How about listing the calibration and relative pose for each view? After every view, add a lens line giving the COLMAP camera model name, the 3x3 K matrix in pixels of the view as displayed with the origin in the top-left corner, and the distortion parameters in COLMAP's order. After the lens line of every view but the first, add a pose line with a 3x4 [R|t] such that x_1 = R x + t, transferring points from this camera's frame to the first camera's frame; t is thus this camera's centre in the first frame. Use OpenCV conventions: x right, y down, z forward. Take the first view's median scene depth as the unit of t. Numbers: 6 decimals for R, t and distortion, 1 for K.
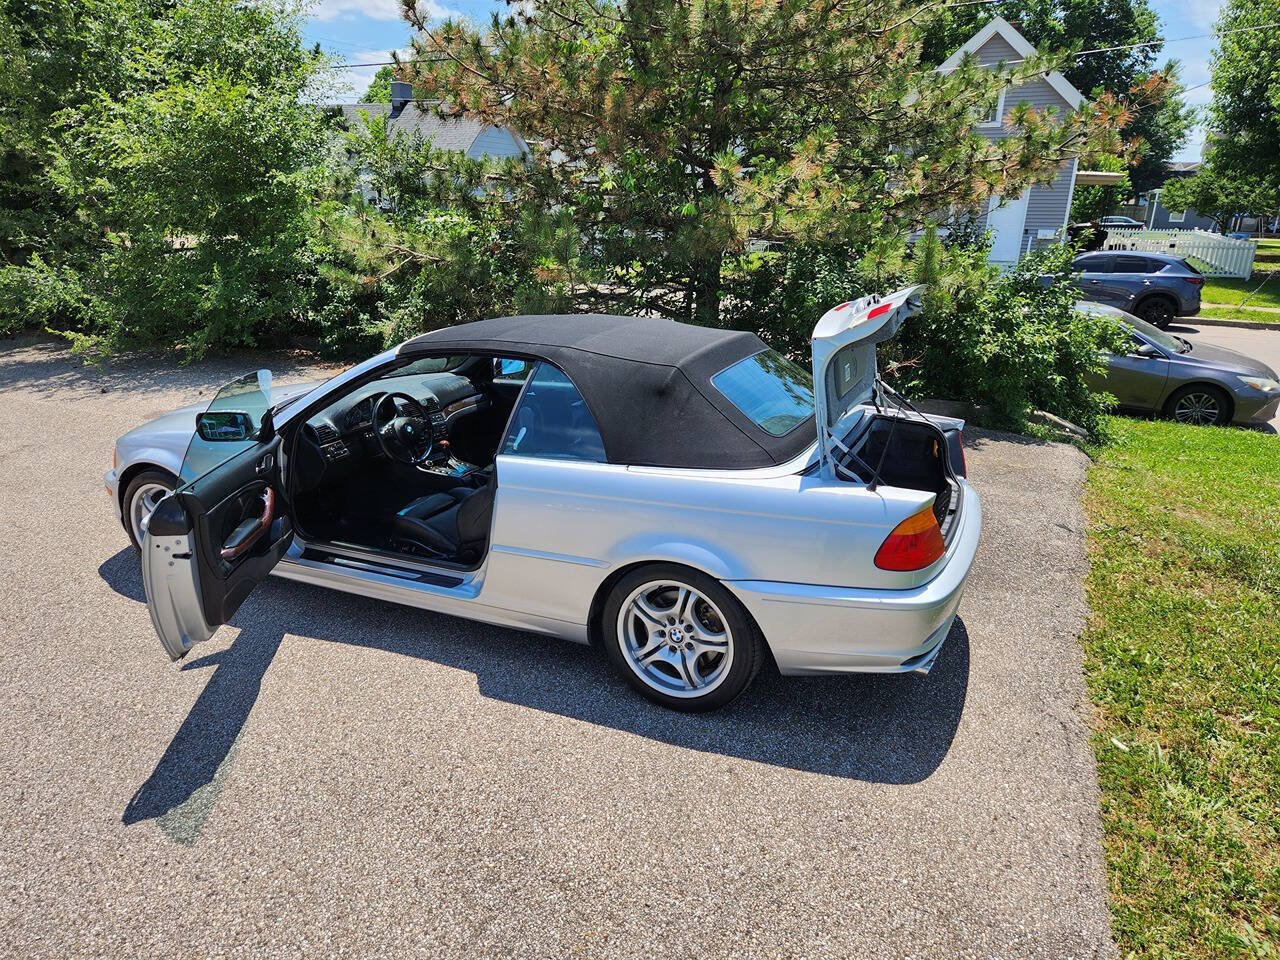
lens RADIAL K [[848.9, 0, 613.6], [0, 848.9, 479.0], [0, 0, 1]] dist [0.070217, -0.059422]
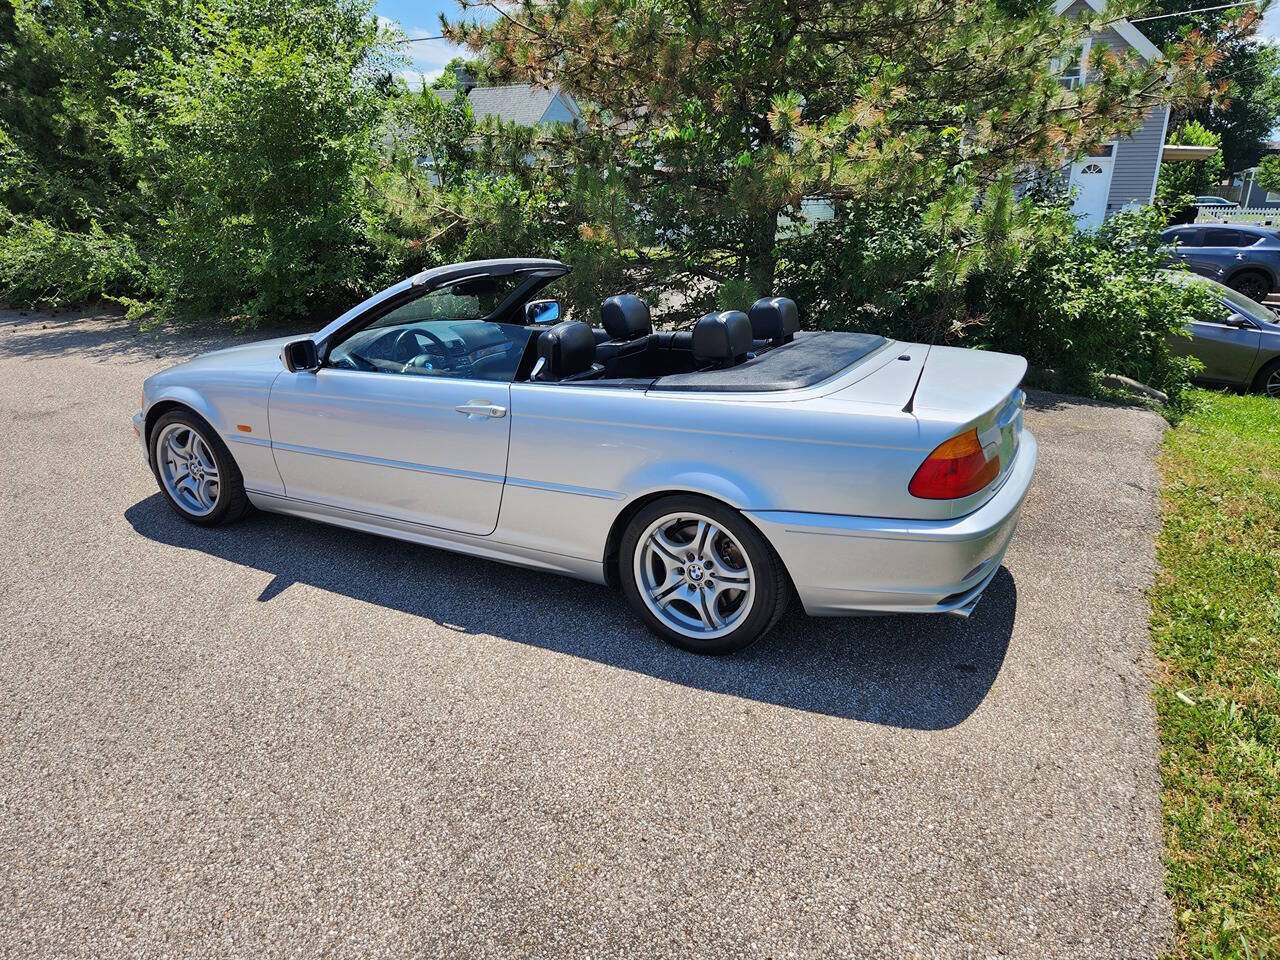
lens RADIAL K [[856.3, 0, 623.2], [0, 856.3, 473.8], [0, 0, 1]] dist [0.063204, -0.052432]
pose [[0.997895, 0.010097, -0.064053, 0.054427], [-0.009963, 0.999947, 0.002402, 0.074844], [0.064074, -0.001759, 0.997944, 0.053438]]
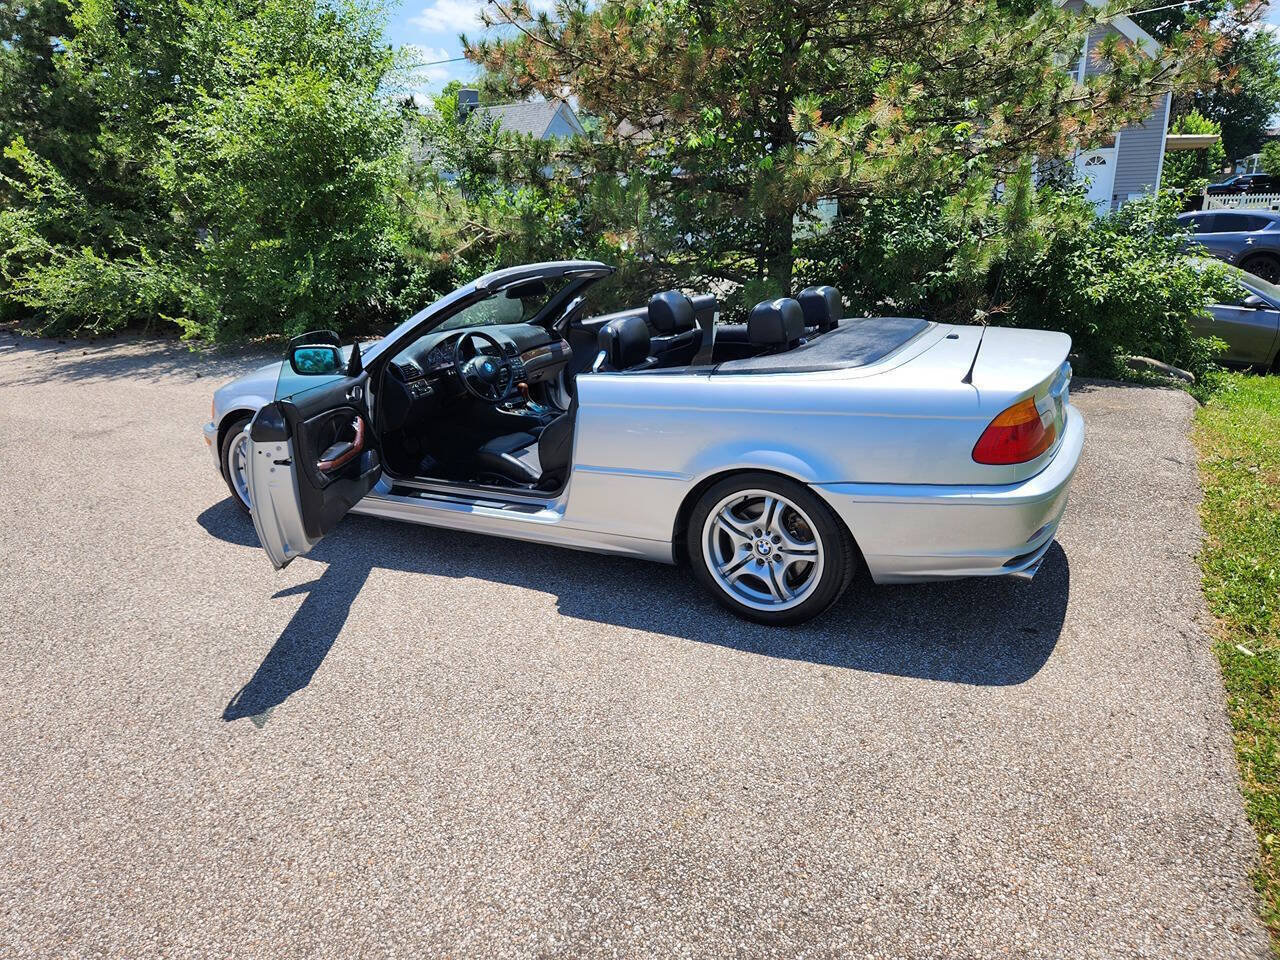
lens RADIAL K [[856.3, 0, 613.8], [0, 856.3, 467.9], [0, 0, 1]] dist [0.063204, -0.052432]
pose [[0.996182, -0.026953, -0.083040, -0.013971], [0.025549, 0.999513, -0.017918, 0.107464], [0.083483, 0.015728, 0.996385, -0.002676]]
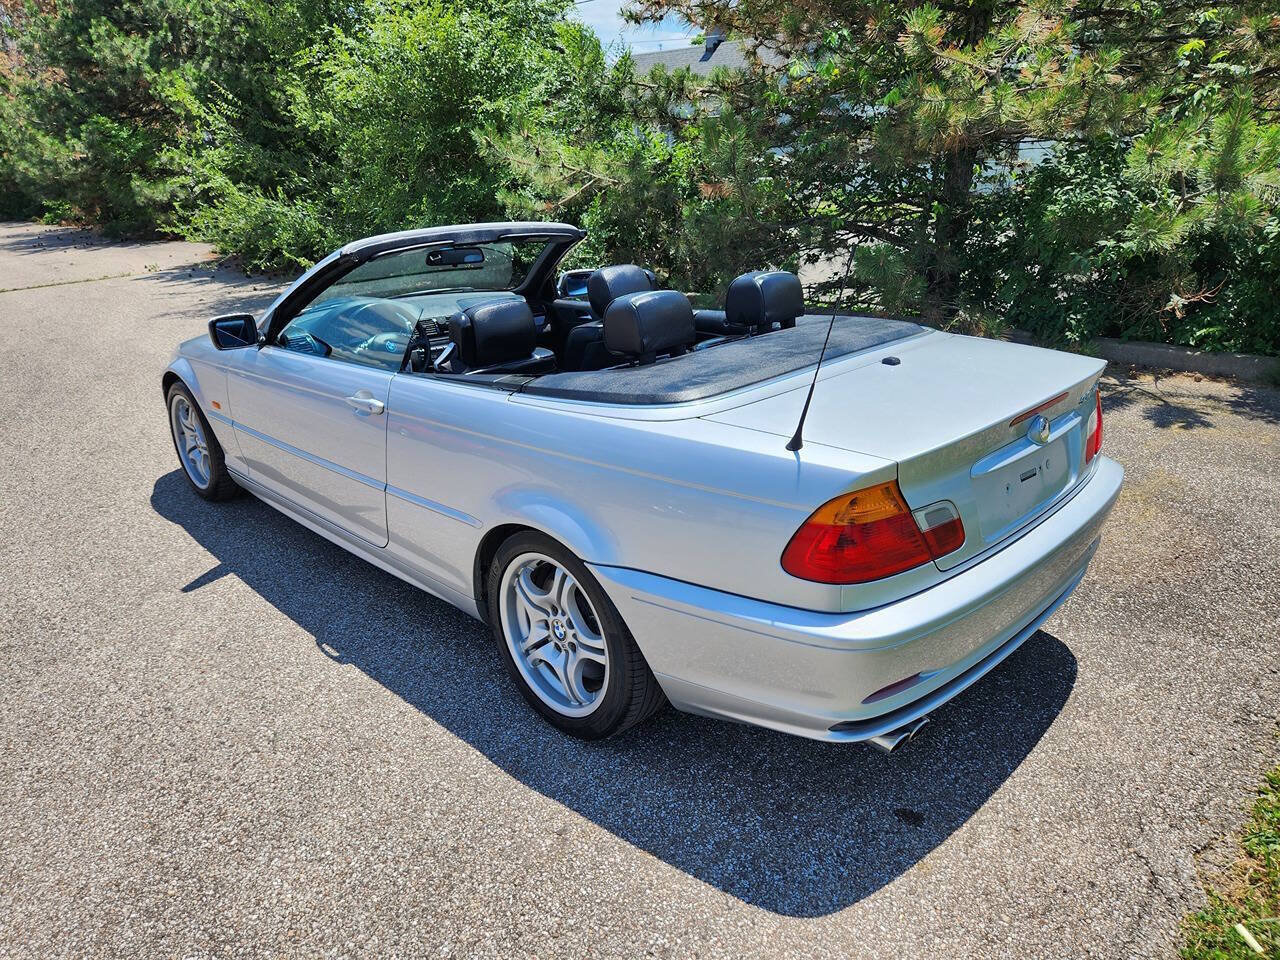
lens RADIAL K [[848.9, 0, 625.6], [0, 848.9, 472.8], [0, 0, 1]] dist [0.070217, -0.059422]
pose [[0.934389, 0.086449, -0.345606, 0.375308], [-0.070792, 0.995821, 0.057697, 0.002971], [0.349150, -0.029446, 0.936604, 0.343721]]
